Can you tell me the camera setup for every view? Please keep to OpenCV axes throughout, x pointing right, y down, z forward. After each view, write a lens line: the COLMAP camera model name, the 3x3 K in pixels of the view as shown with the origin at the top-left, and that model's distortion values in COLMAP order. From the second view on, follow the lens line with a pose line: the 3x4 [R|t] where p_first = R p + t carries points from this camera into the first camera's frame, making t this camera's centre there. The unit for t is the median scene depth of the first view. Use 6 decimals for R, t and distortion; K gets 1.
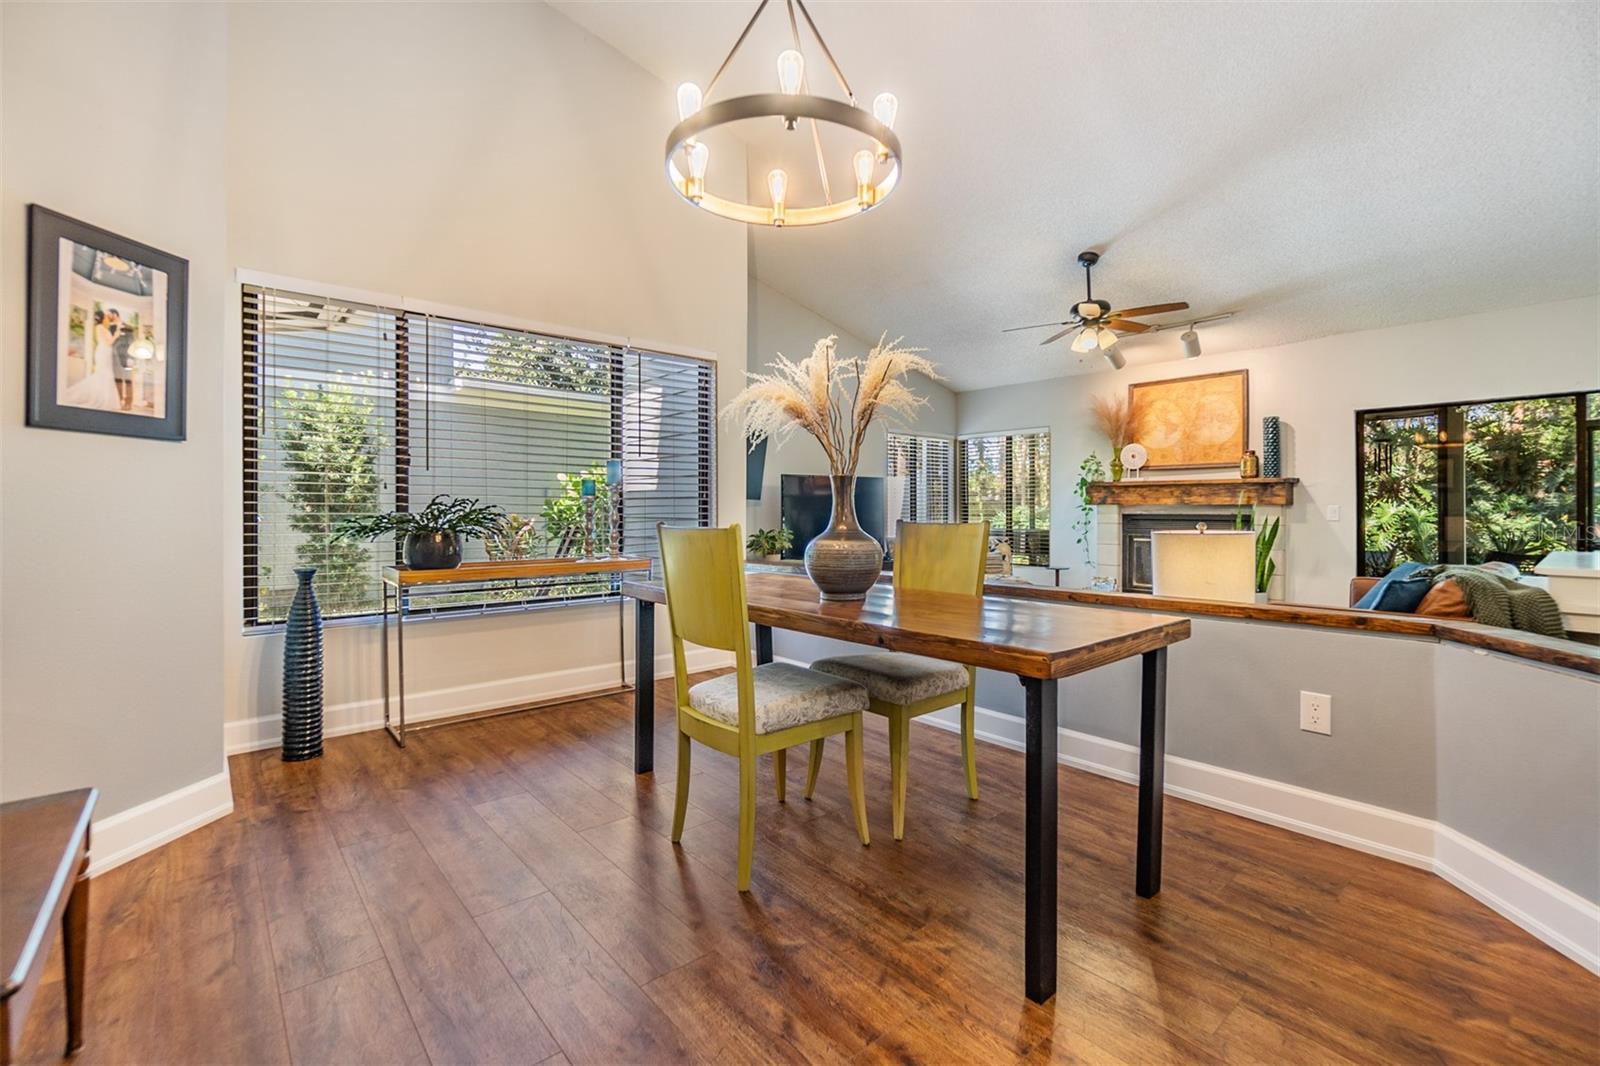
lens RADIAL K [[694.7, 0, 795.0], [0, 694.7, 511.3], [0, 0, 1]] dist [-0.003484, -0.000094]
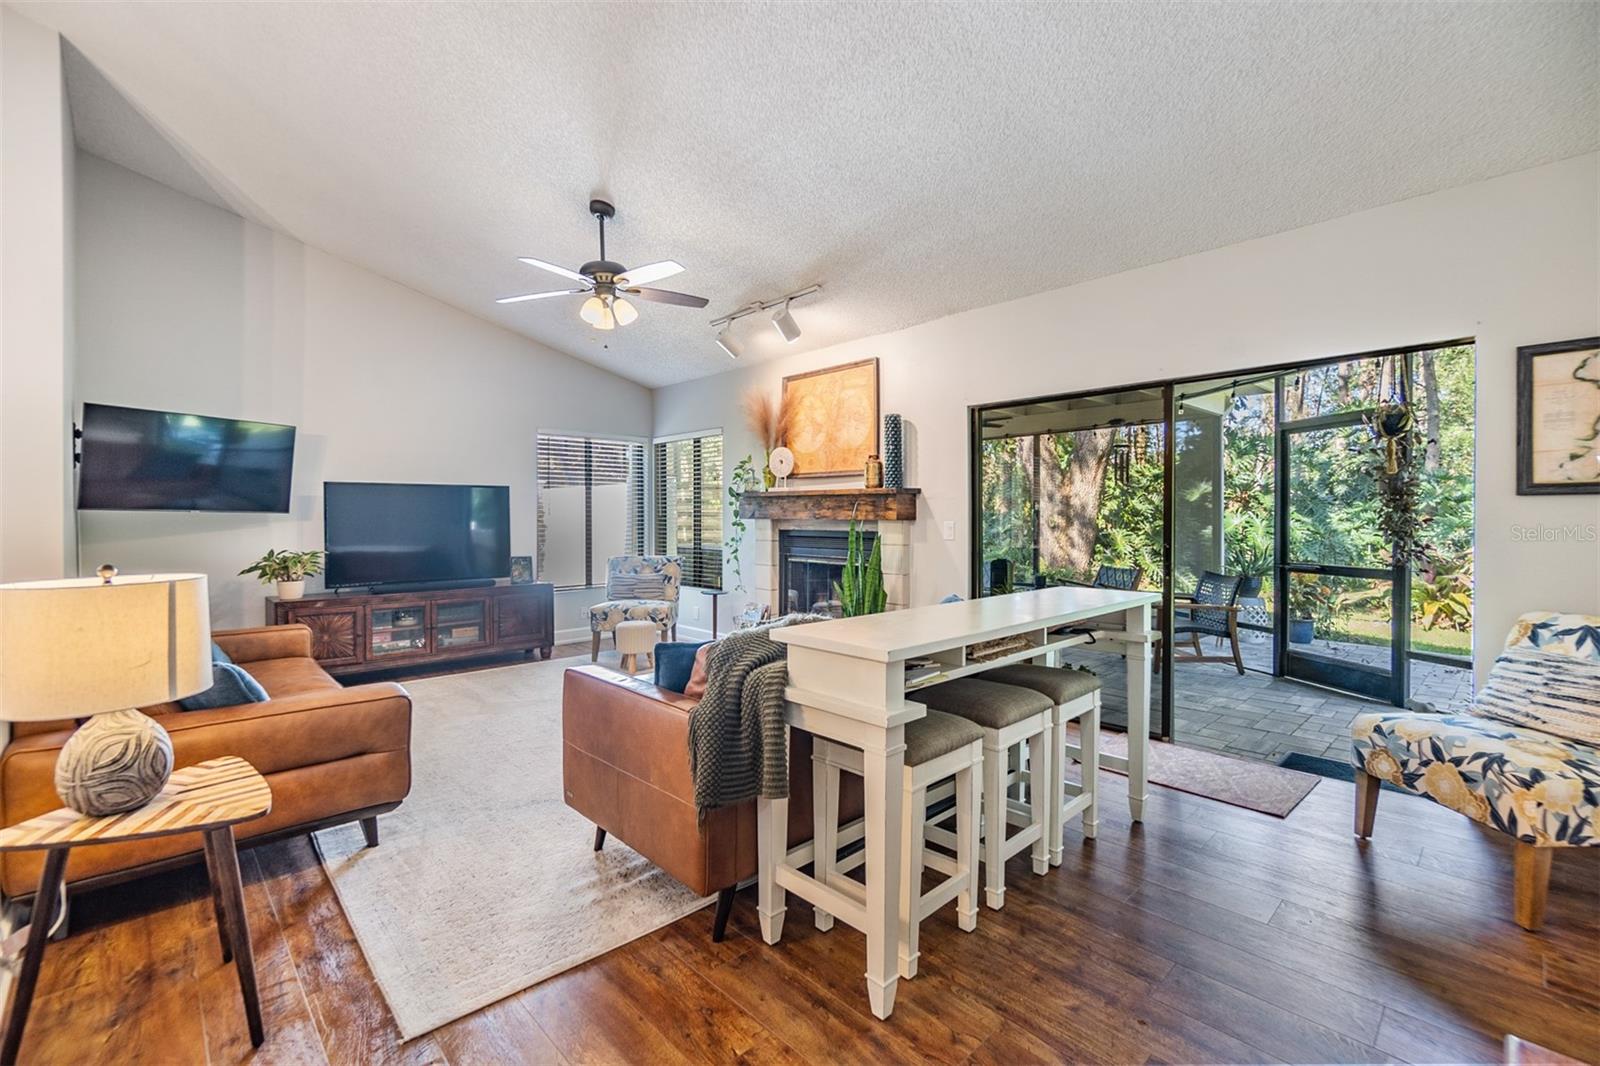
lens RADIAL K [[694.7, 0, 791.3], [0, 694.7, 524.9], [0, 0, 1]] dist [-0.003484, -0.000094]
pose [[0.998901, 0.001174, 0.046854, 0.557844], [-0.001528, 0.999971, 0.007521, -0.010659], [-0.046844, -0.007585, 0.998873, 0.184042]]
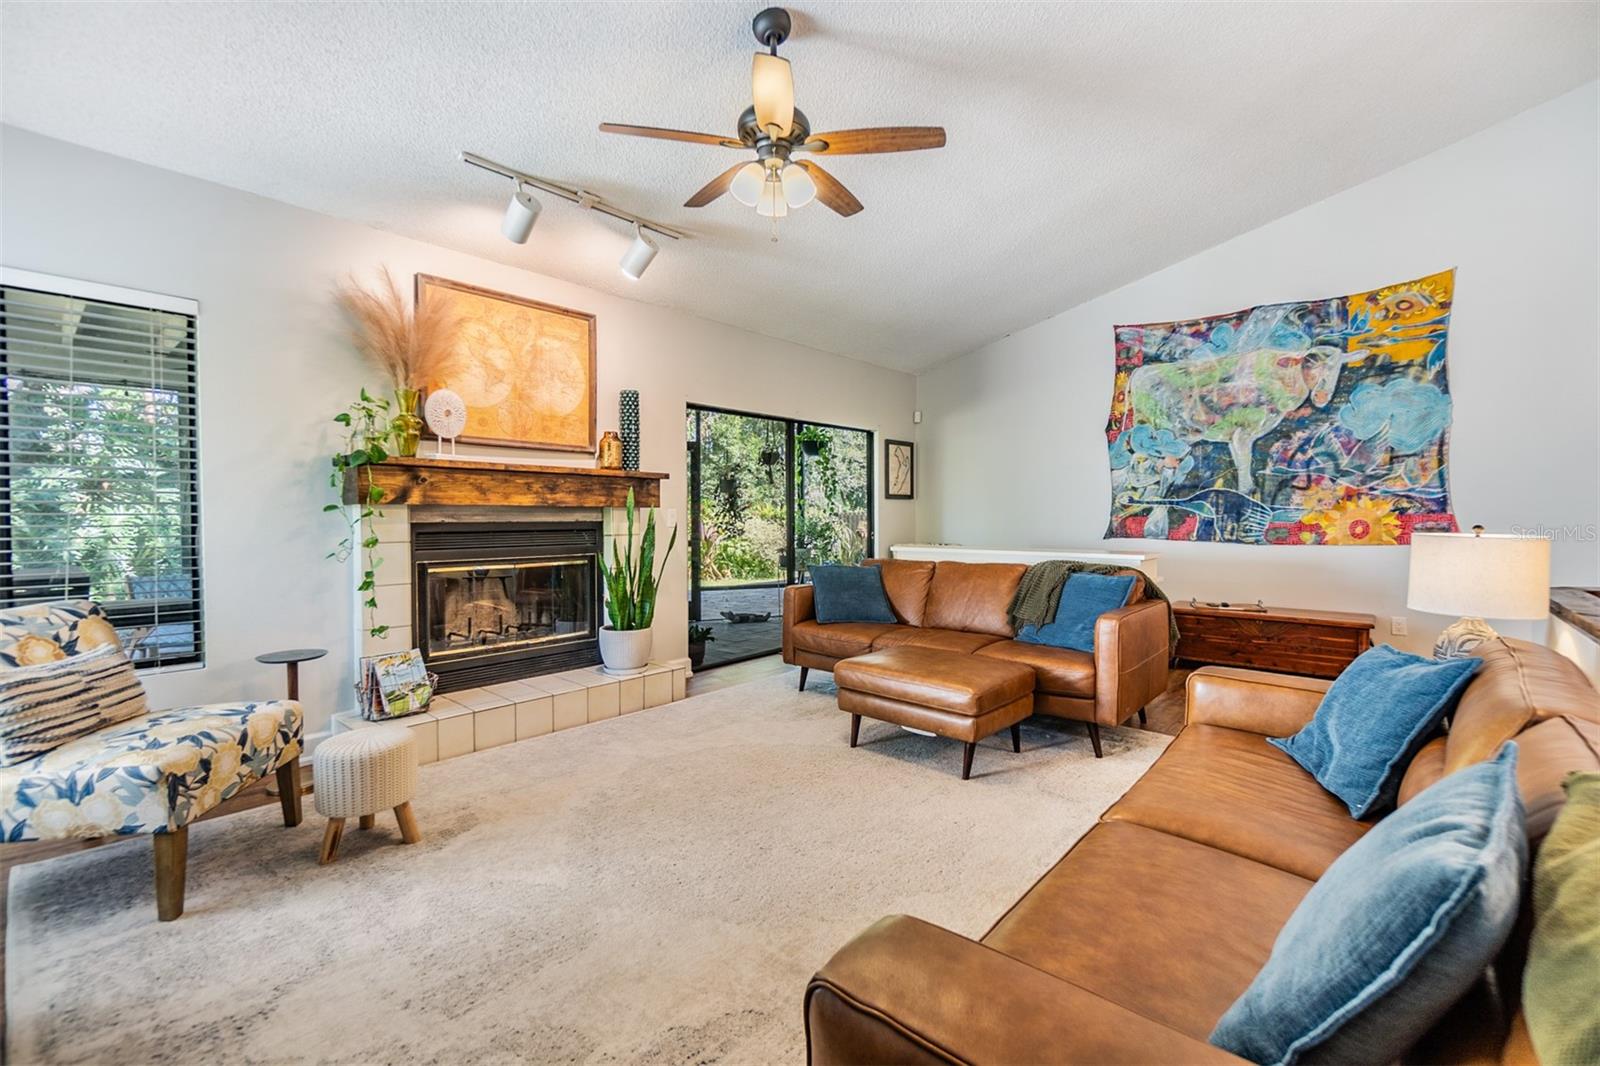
lens RADIAL K [[694.7, 0, 788.8], [0, 694.7, 521.9], [0, 0, 1]] dist [-0.003484, -0.000094]
pose [[-0.138118, -0.009516, 0.990370, -0.086743], [0.005264, 0.999933, 0.010342, -0.001314], [-0.990402, 0.006642, -0.138059, 0.989313]]
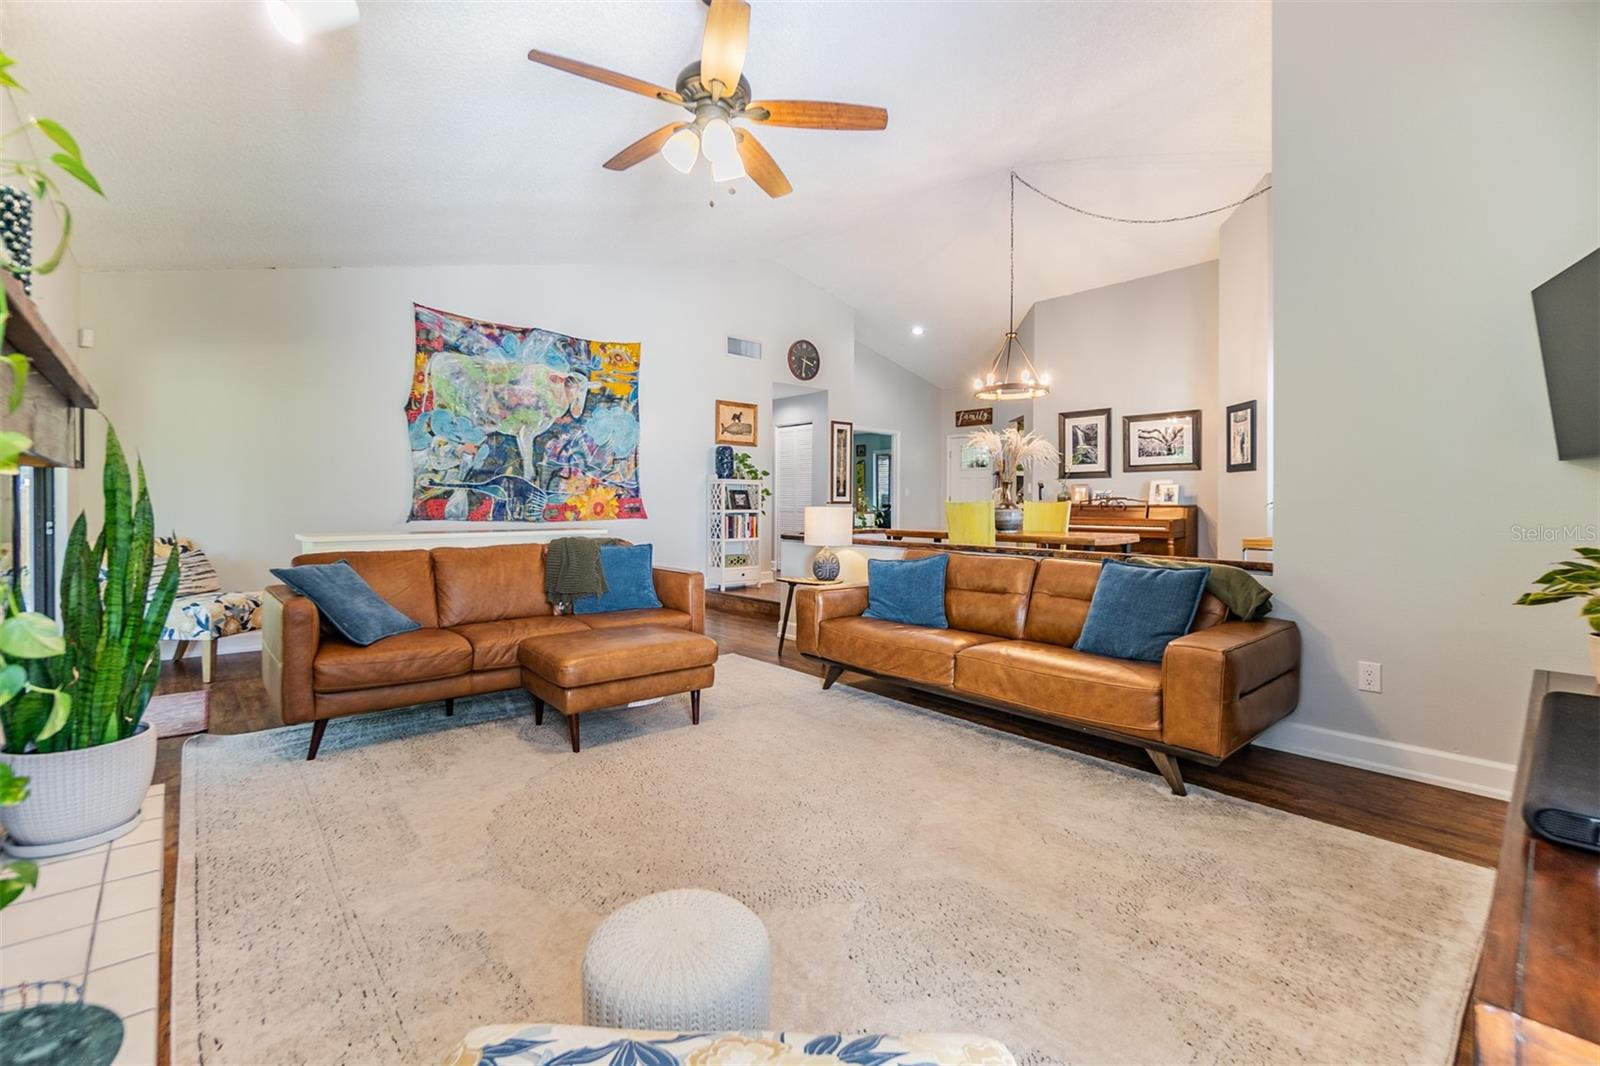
lens RADIAL K [[694.7, 0, 803.7], [0, 694.7, 504.6], [0, 0, 1]] dist [-0.003484, -0.000094]
pose [[-0.999715, -0.002586, -0.023747, 0.330941], [-0.002731, 0.999978, 0.006060, 0.004868], [0.023731, 0.006123, -0.999700, 1.386650]]
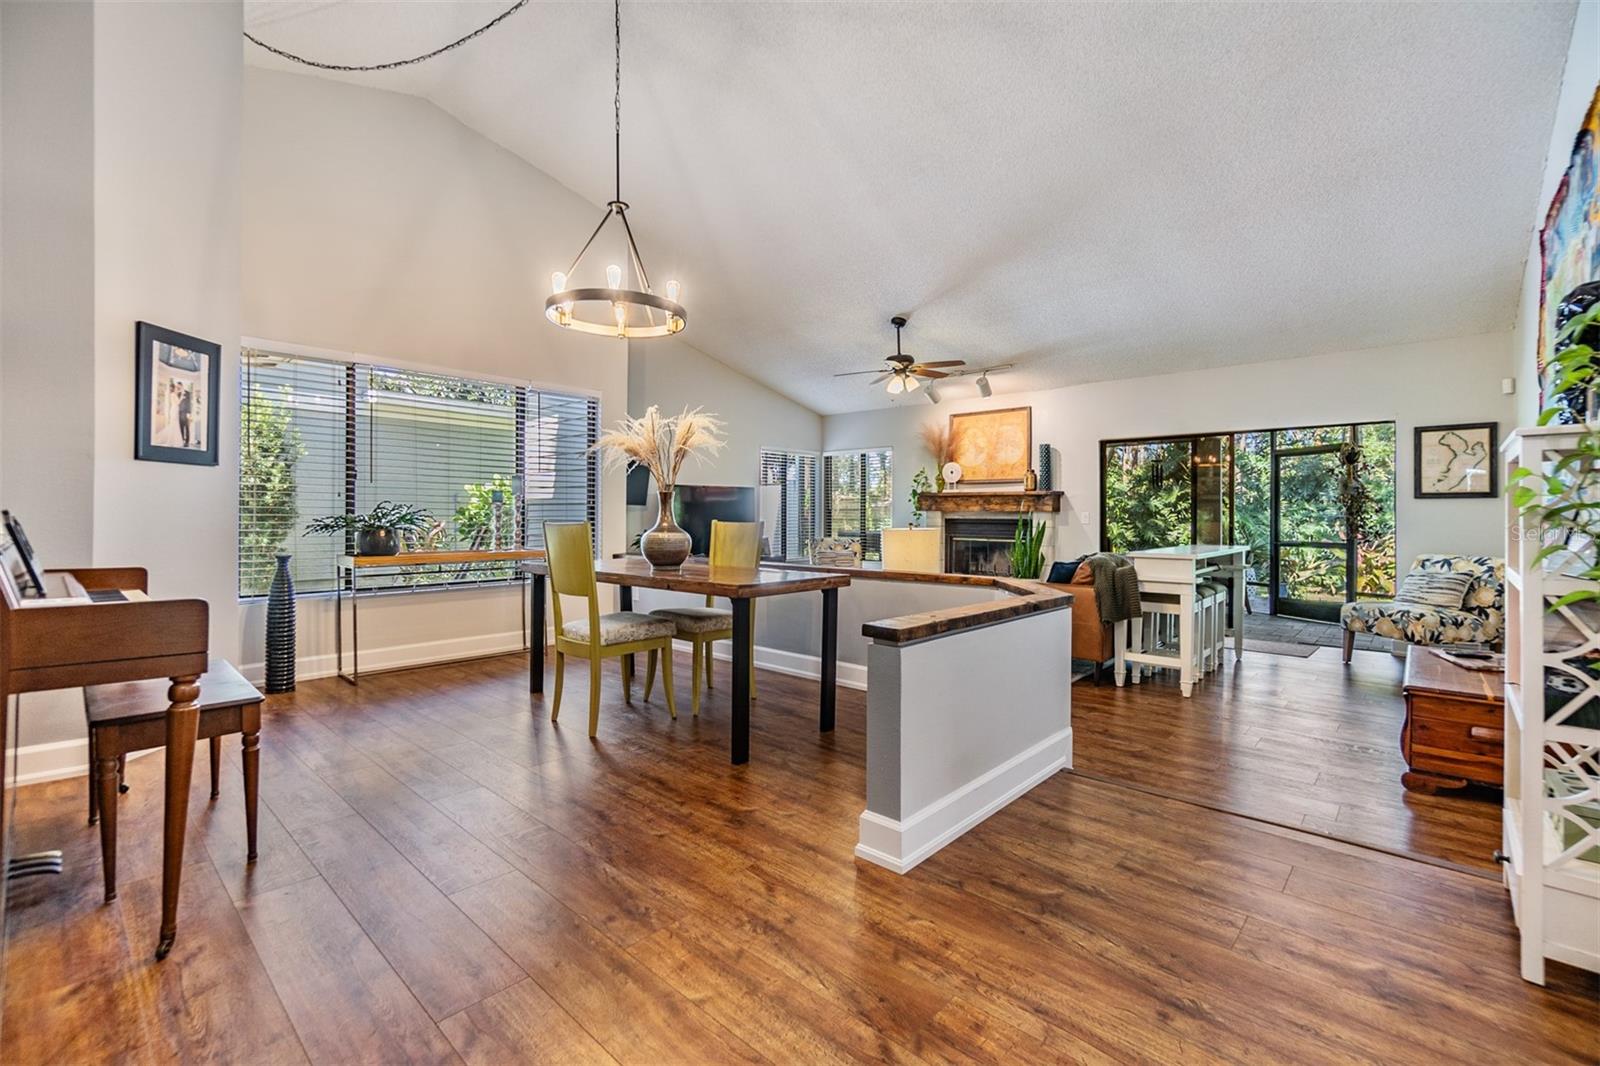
lens RADIAL K [[694.7, 0, 794.7], [0, 694.7, 515.9], [0, 0, 1]] dist [-0.003484, -0.000094]
pose [[0.992887, 0.003905, 0.118996, 0.070895], [-0.003820, 0.999992, -0.000944, 0.001537], [-0.118999, 0.000483, 0.992894, -0.250290]]
